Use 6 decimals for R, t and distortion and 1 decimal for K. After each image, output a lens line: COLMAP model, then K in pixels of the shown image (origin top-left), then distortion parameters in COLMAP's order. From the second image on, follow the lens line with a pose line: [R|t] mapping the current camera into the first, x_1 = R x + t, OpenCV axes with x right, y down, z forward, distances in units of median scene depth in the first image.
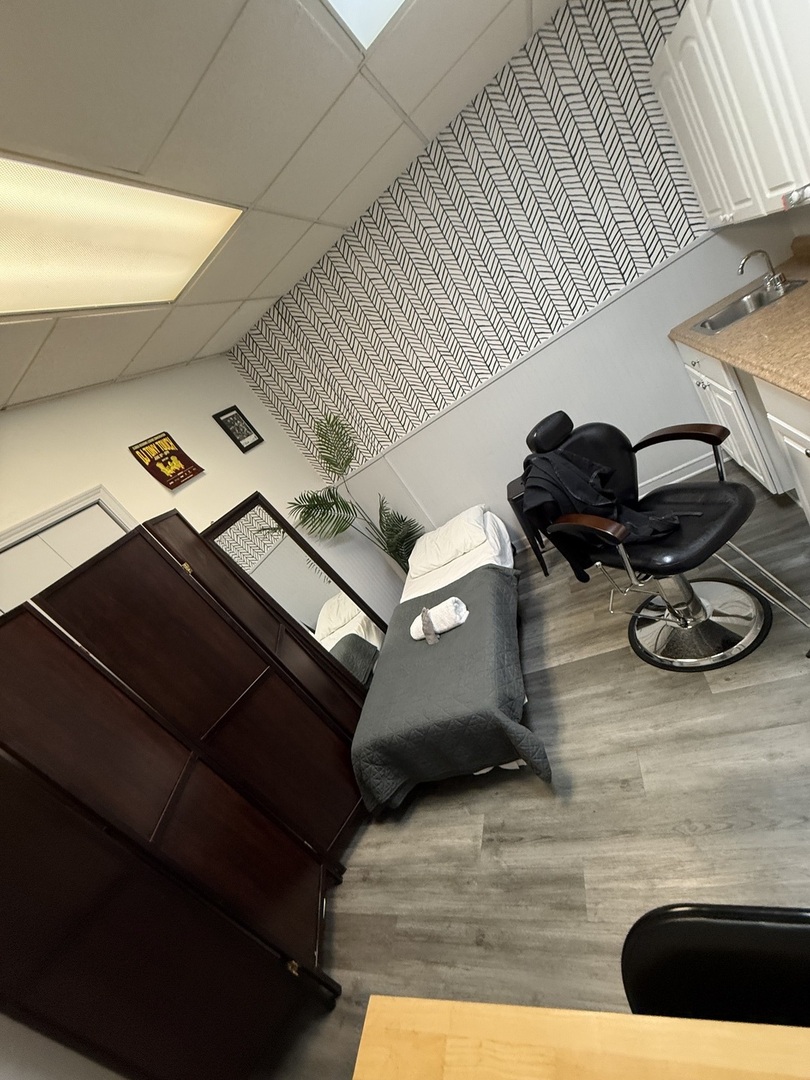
lens RADIAL K [[431.7, 0, 404.9], [0, 431.7, 541.4], [0, 0, 1]] dist [-0.001360, 0.000163]
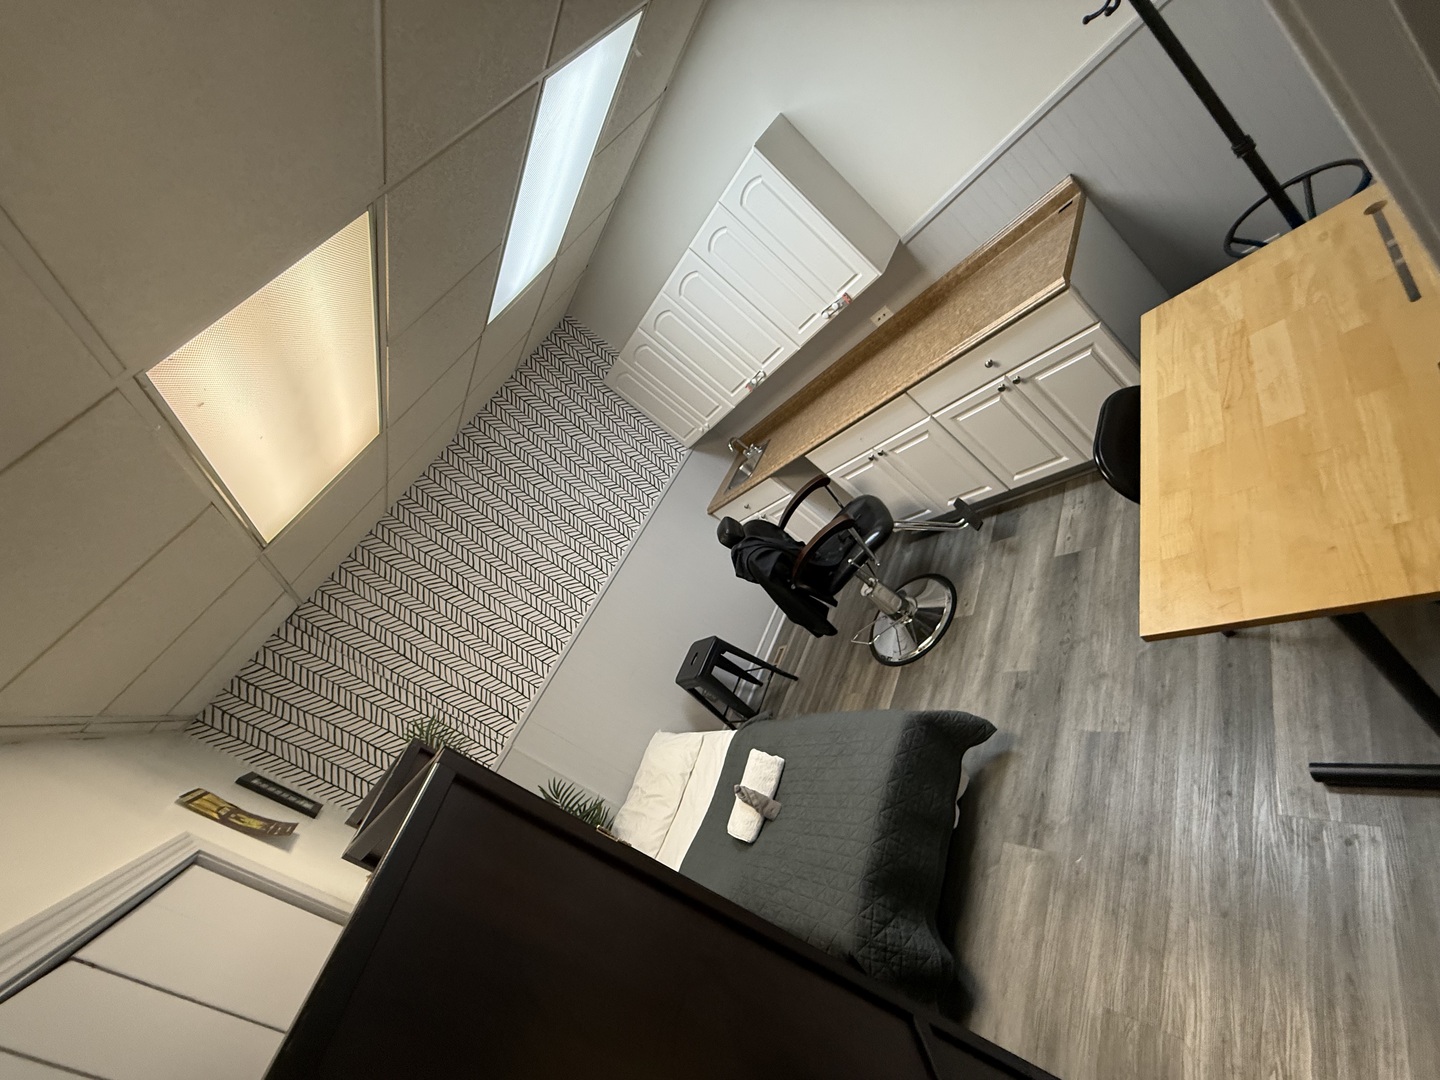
lens RADIAL K [[575.6, 0, 718.4], [0, 575.6, 541.6], [0, 0, 1]] dist [-0.001360, 0.000163]
pose [[0.646761, -0.209841, 0.733258, -0.860713], [0.666772, 0.622332, -0.410022, 0.391332], [-0.370291, 0.754102, 0.542416, 0.213735]]
